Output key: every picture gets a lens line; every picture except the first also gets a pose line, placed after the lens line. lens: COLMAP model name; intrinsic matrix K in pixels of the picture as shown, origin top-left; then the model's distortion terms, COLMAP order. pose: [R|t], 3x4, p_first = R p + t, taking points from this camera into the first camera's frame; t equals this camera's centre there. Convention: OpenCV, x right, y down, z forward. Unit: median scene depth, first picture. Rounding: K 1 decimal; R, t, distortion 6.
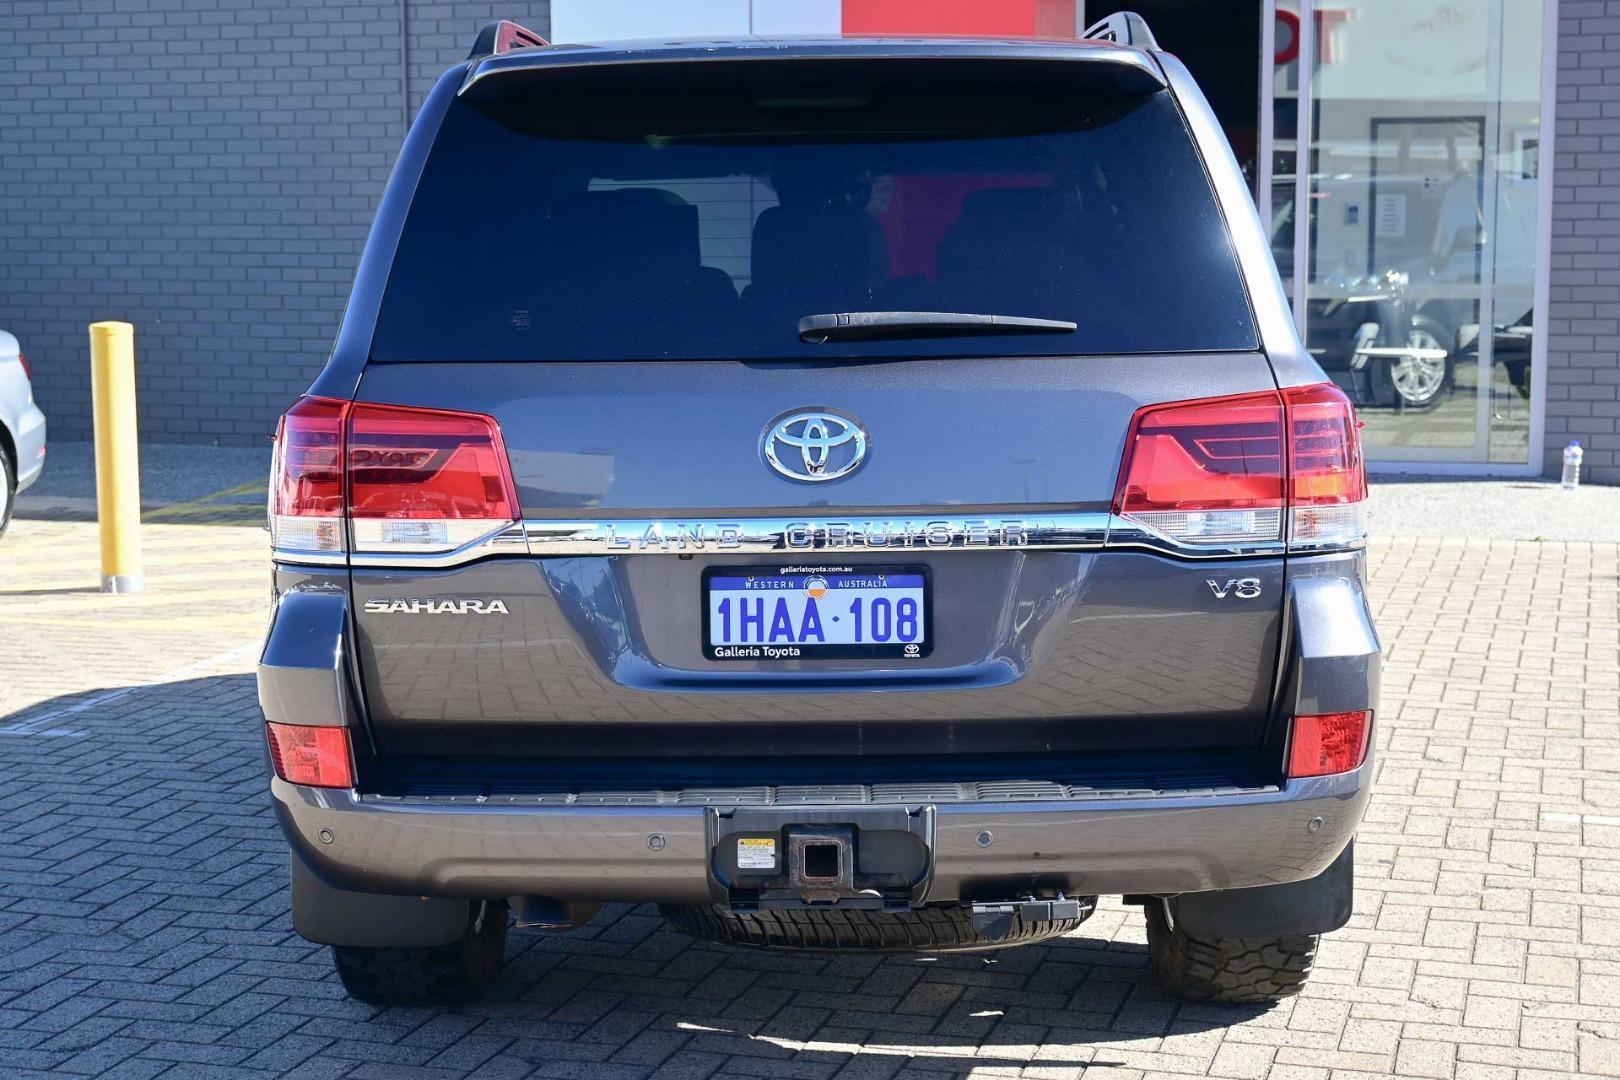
lens RADIAL K [[2606.6, 0, 810.0], [0, 2606.6, 540.0], [0, 0, 1]] dist [-0.012940, -0.126885]
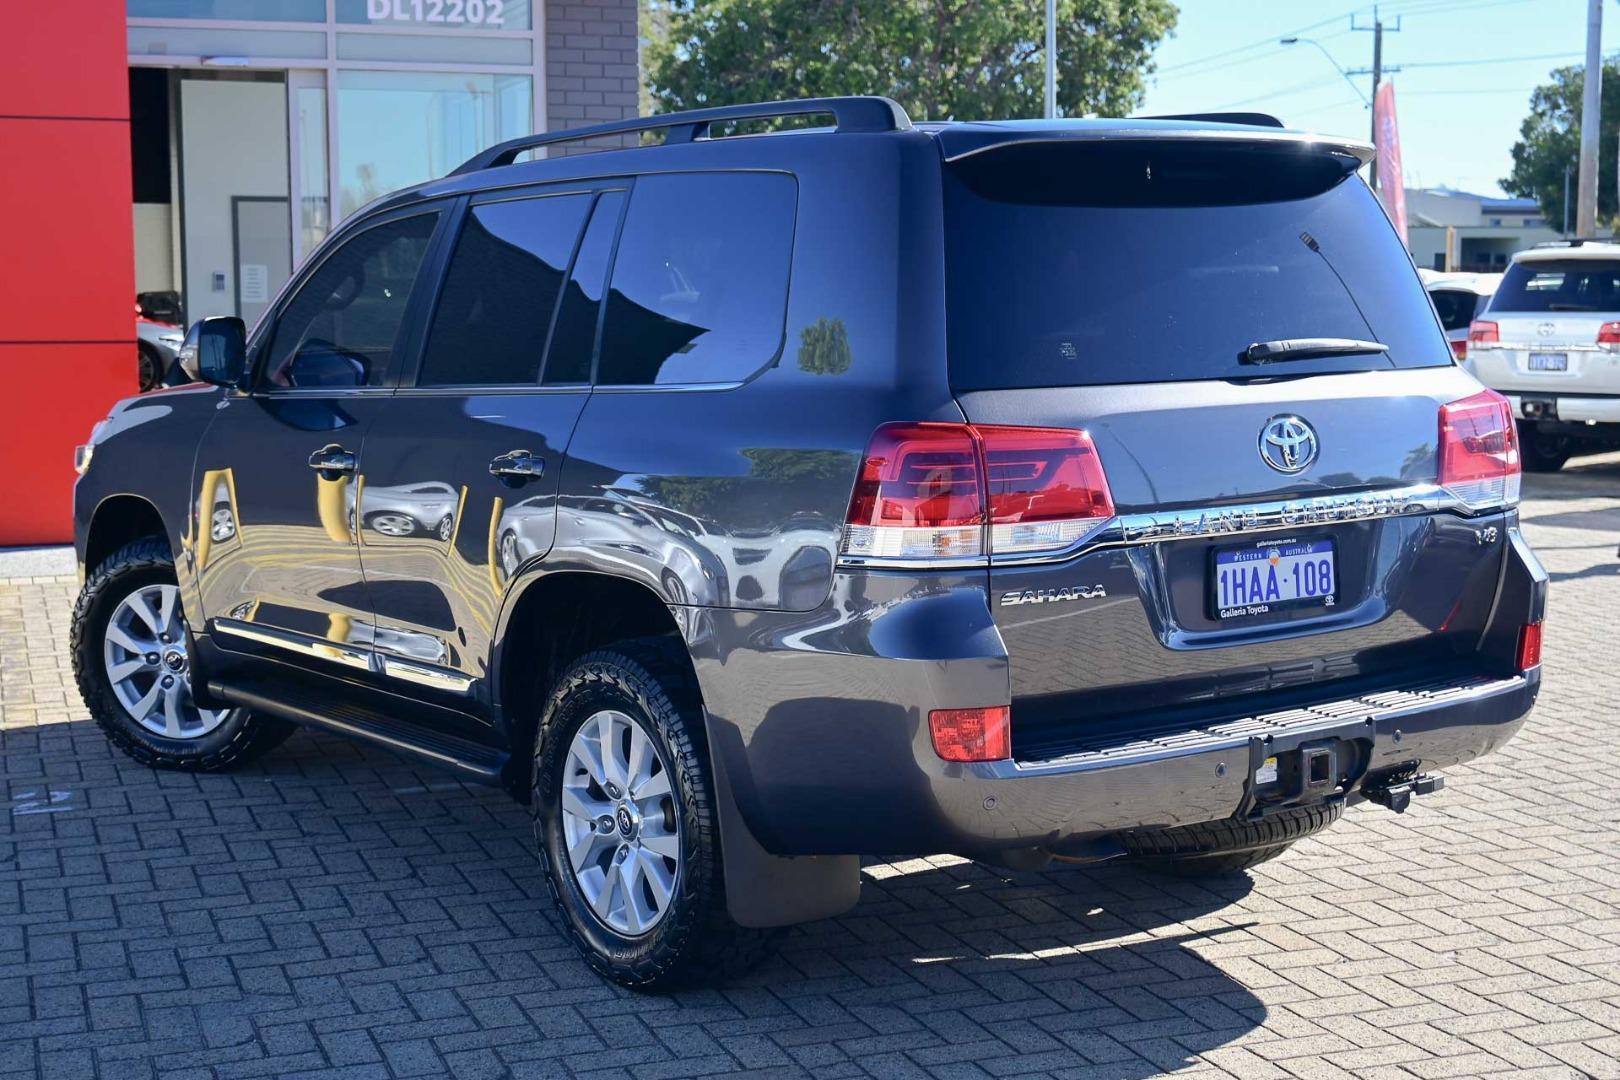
lens RADIAL K [[2371.9, 0, 810.0], [0, 2371.9, 540.0], [0, 0, 1]] dist [-0.049939, 0.002566]
pose [[0.808427, -0.066220, 0.584860, -0.735582], [0.076838, 0.997021, 0.006676, -0.012877], [-0.583560, 0.039543, 0.811107, 0.171263]]
